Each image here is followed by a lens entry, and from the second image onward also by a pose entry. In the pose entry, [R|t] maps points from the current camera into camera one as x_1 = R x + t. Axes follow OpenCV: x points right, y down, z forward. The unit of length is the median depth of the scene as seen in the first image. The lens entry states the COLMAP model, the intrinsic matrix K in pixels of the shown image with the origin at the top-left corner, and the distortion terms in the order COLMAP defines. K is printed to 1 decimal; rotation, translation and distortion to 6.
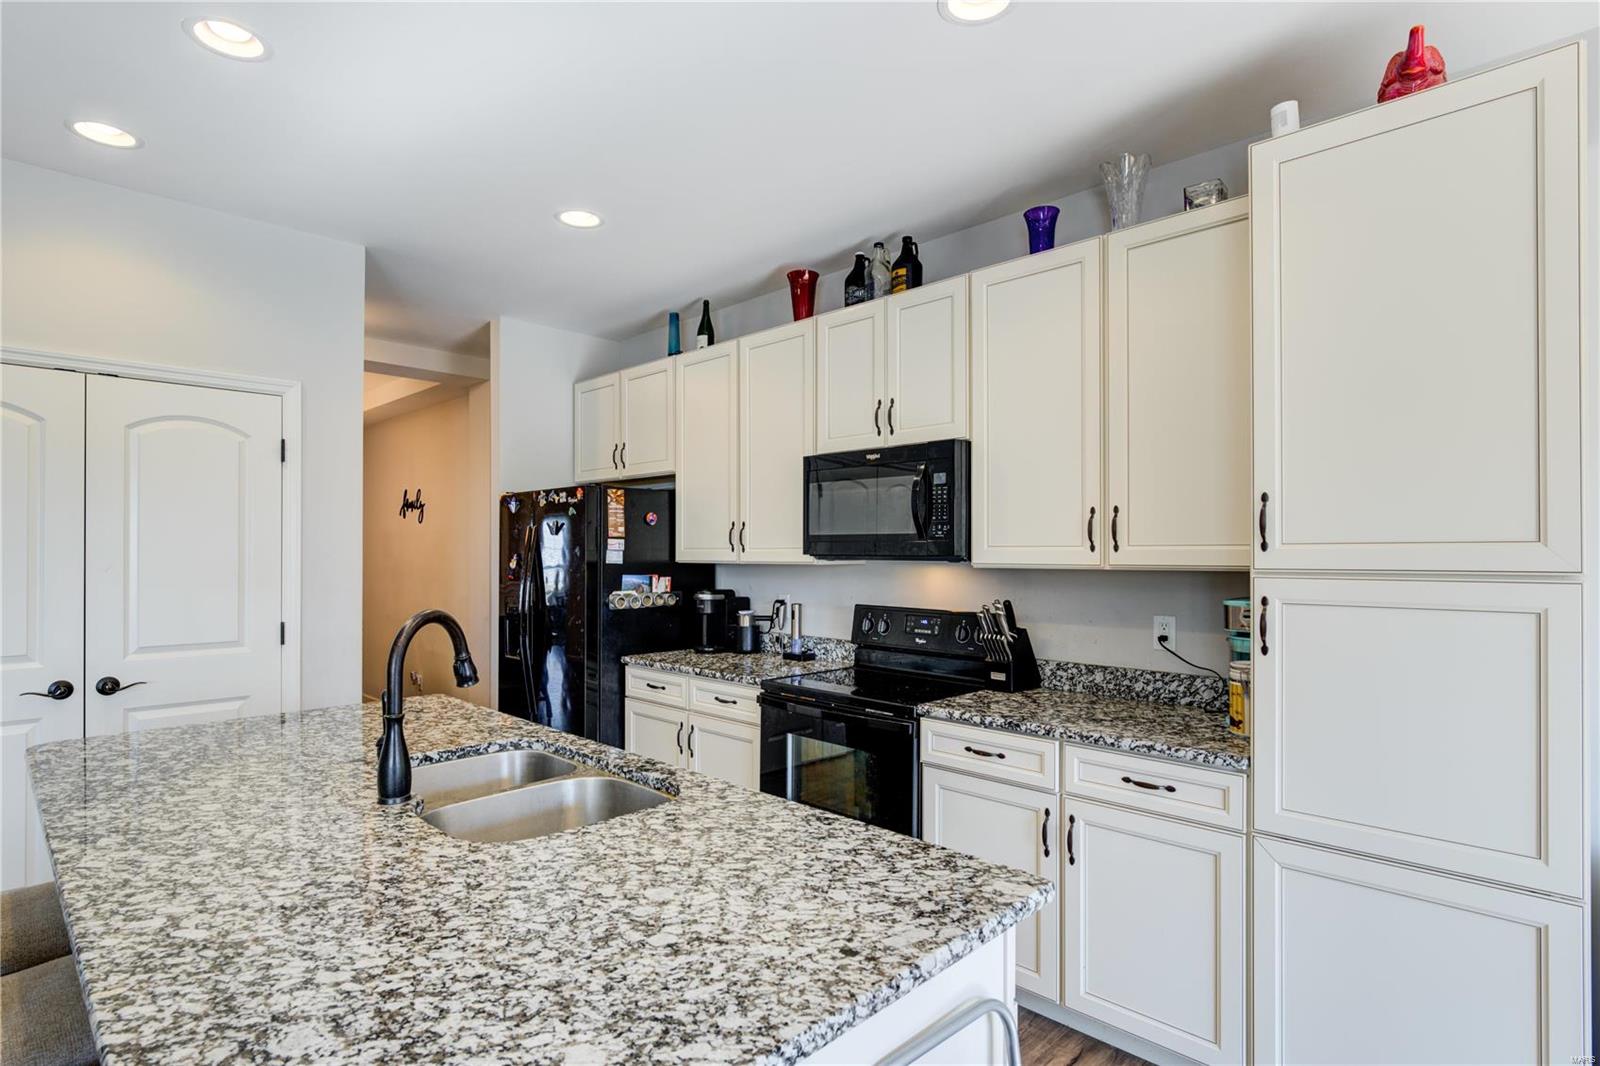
lens RADIAL K [[842.9, 0, 791.9], [0, 842.9, 537.1], [0, 0, 1]] dist [0.008975, -0.000621]
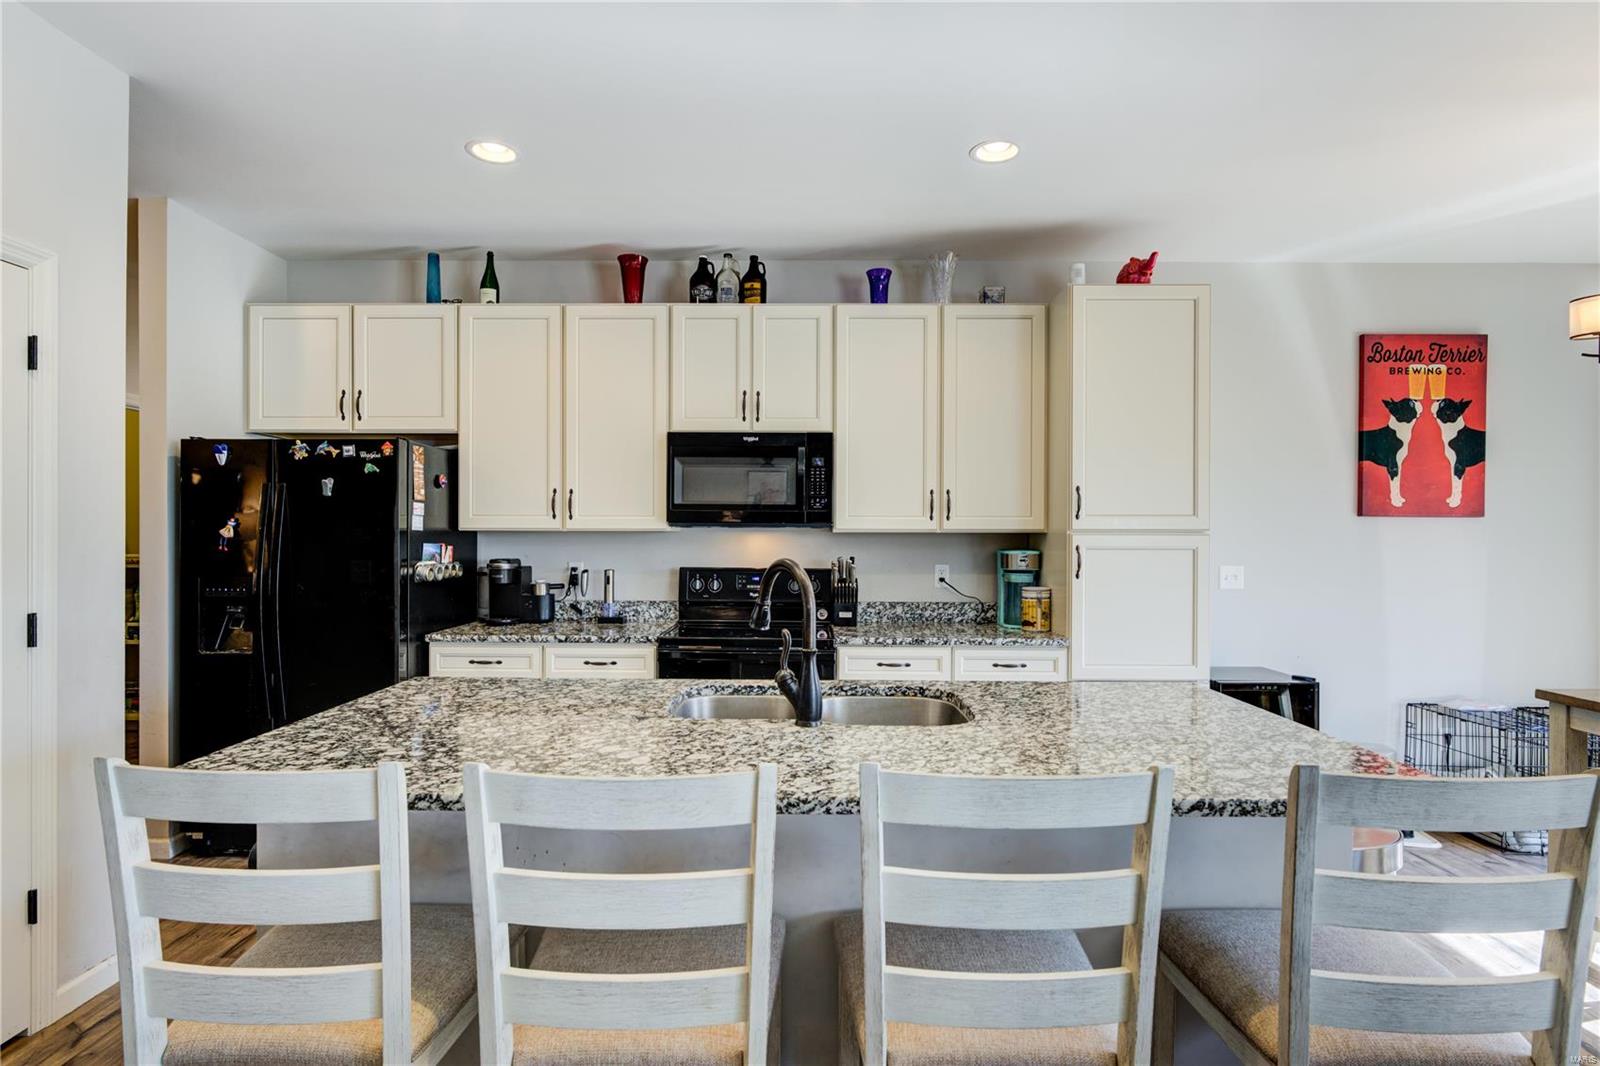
lens RADIAL K [[842.9, 0, 806.8], [0, 842.9, 527.6], [0, 0, 1]] dist [0.008975, -0.000621]
pose [[0.704529, 0.008156, 0.709628, -0.660379], [-0.016772, 0.999846, 0.005160, 0.020479], [-0.709477, -0.015537, 0.704558, 0.102747]]
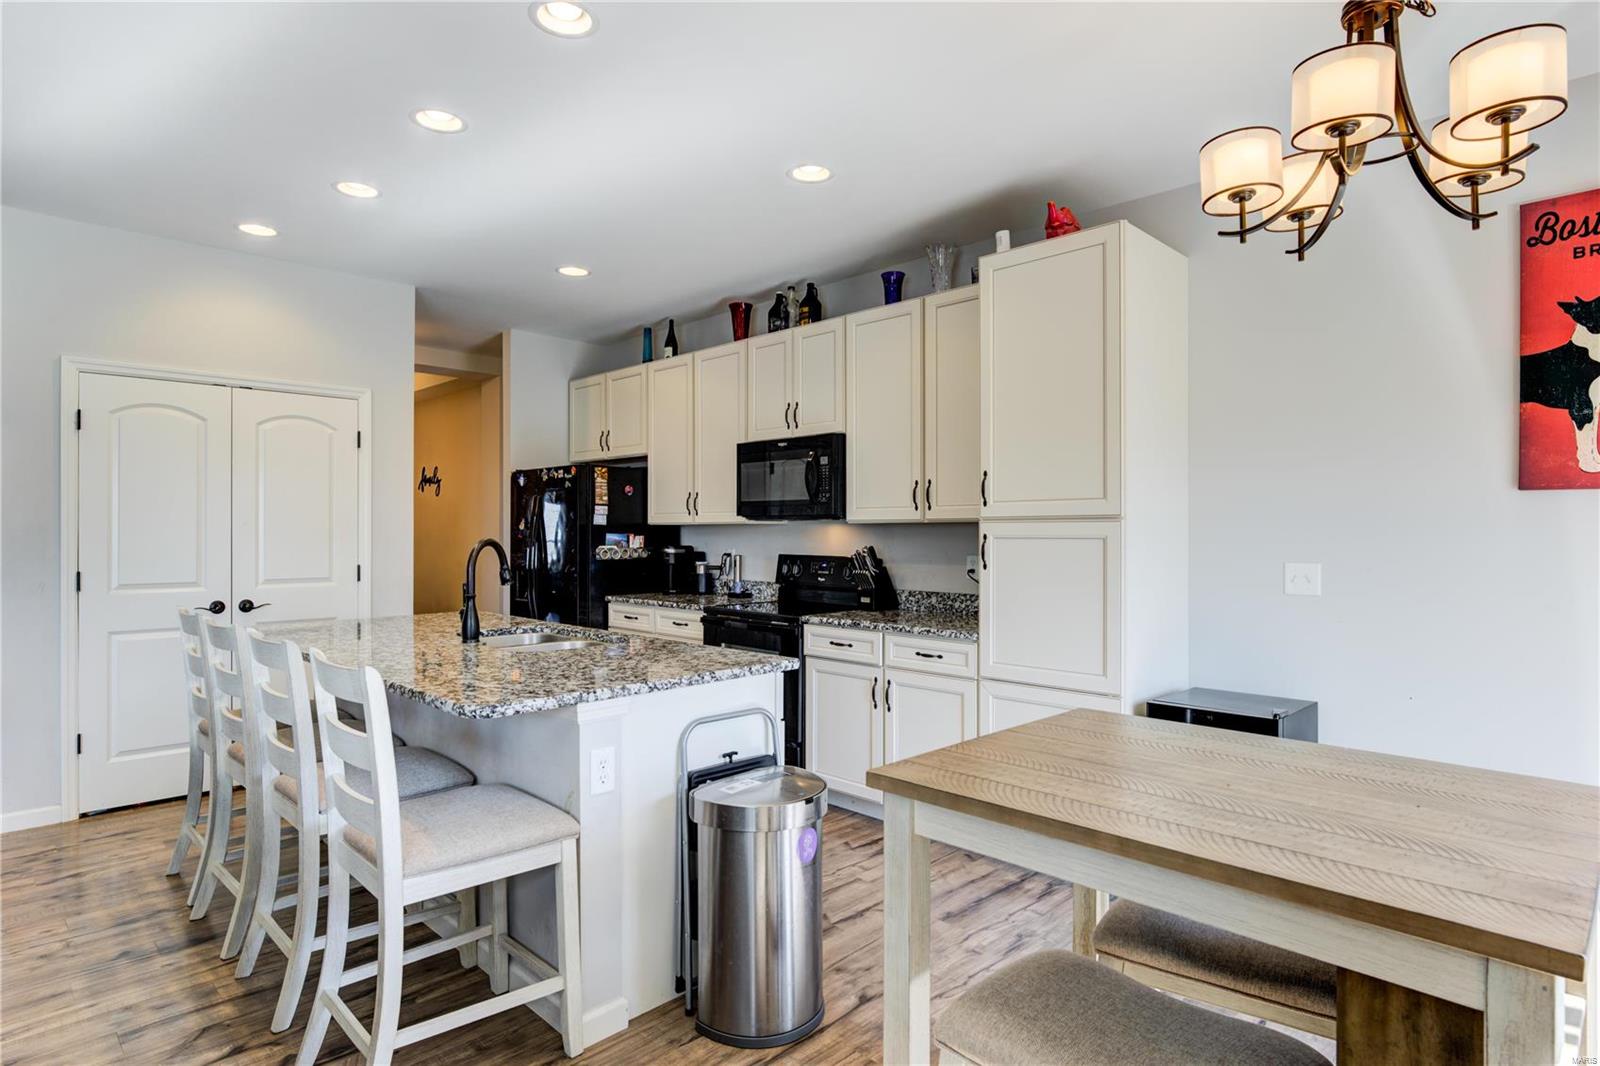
lens RADIAL K [[910.3, 0, 774.6], [0, 910.3, 528.0], [0, 0, 1]] dist [0.009752, 0.000405]
pose [[0.999512, 0.002107, -0.031176, 0.124716], [-0.001716, 0.999919, 0.012574, 0.022222], [0.031200, -0.012514, 0.999435, -0.481923]]
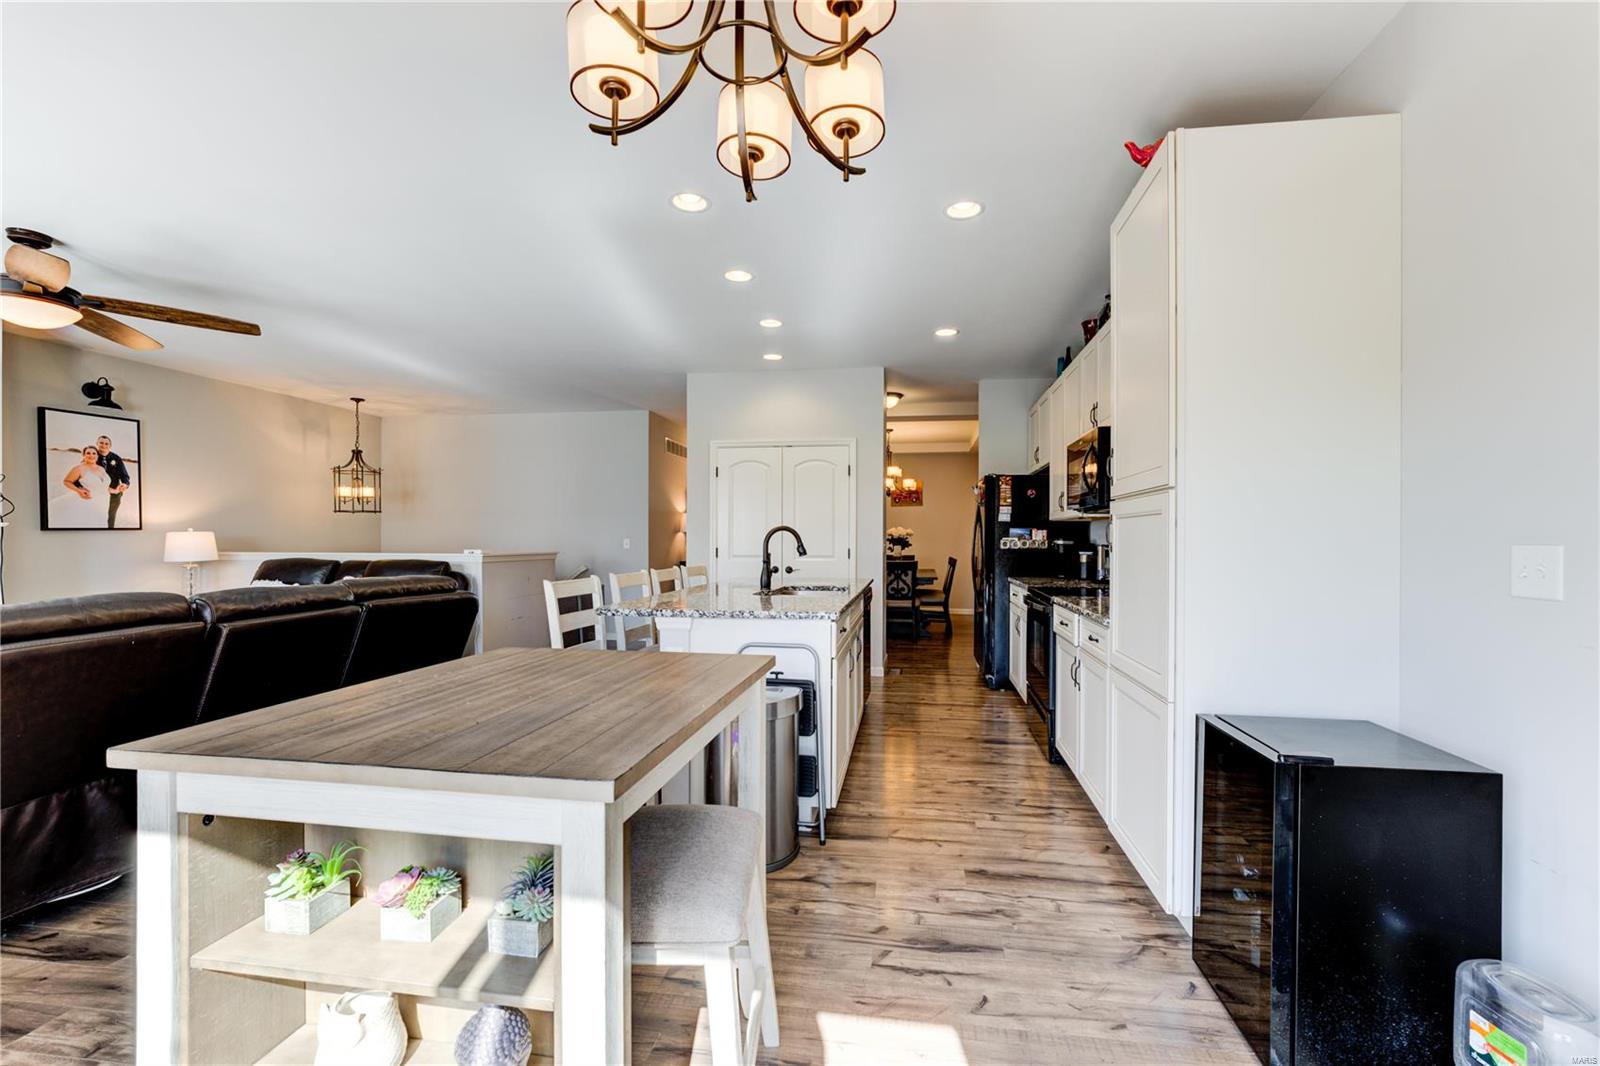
lens RADIAL K [[661.2, 0, 785.8], [0, 661.2, 541.0], [0, 0, 1]] dist [-0.000375, 0.000047]
pose [[0.555743, 0.006307, -0.831330, 0.767280], [0.007402, 0.999894, 0.012535, 0.061085], [0.831321, -0.013120, 0.555637, -0.108763]]
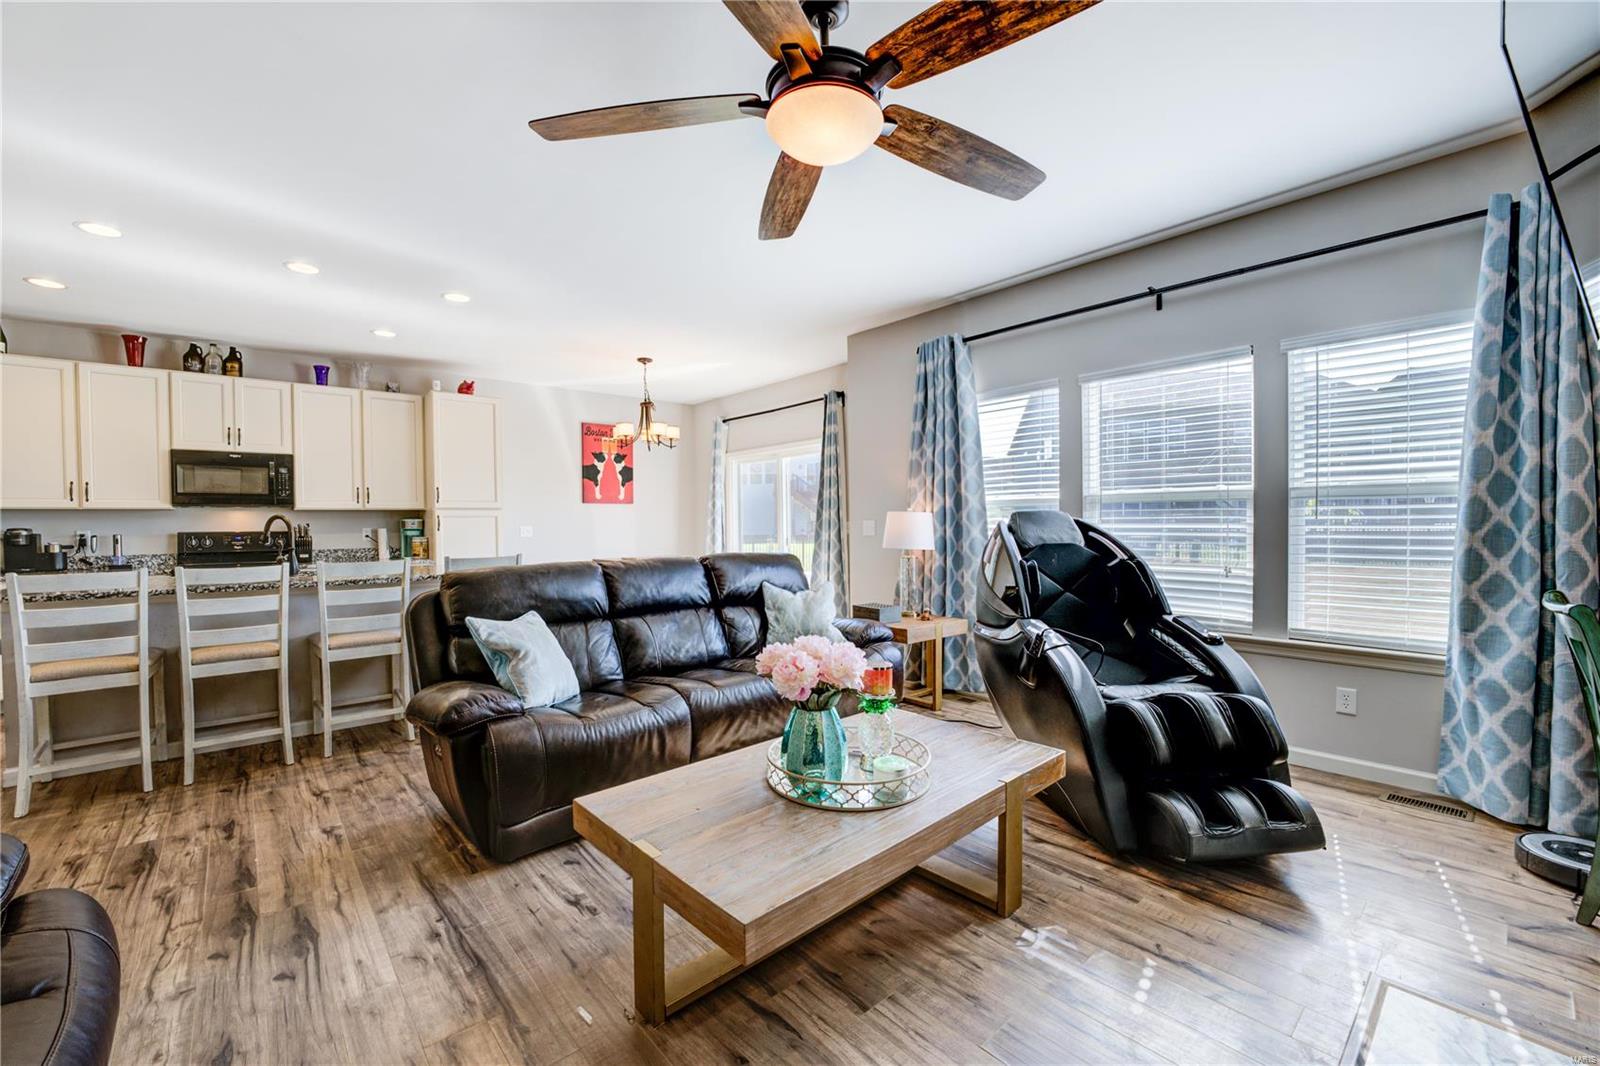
lens RADIAL K [[672.5, 0, 801.4], [0, 672.5, 532.0], [0, 0, 1]] dist [-0.016541, 0.002271]
pose [[0.079031, -0.006865, 0.996849, -1.365531], [0.000606, 0.999976, 0.006839, 0.077083], [-0.996872, 0.000063, 0.079033, -0.494245]]
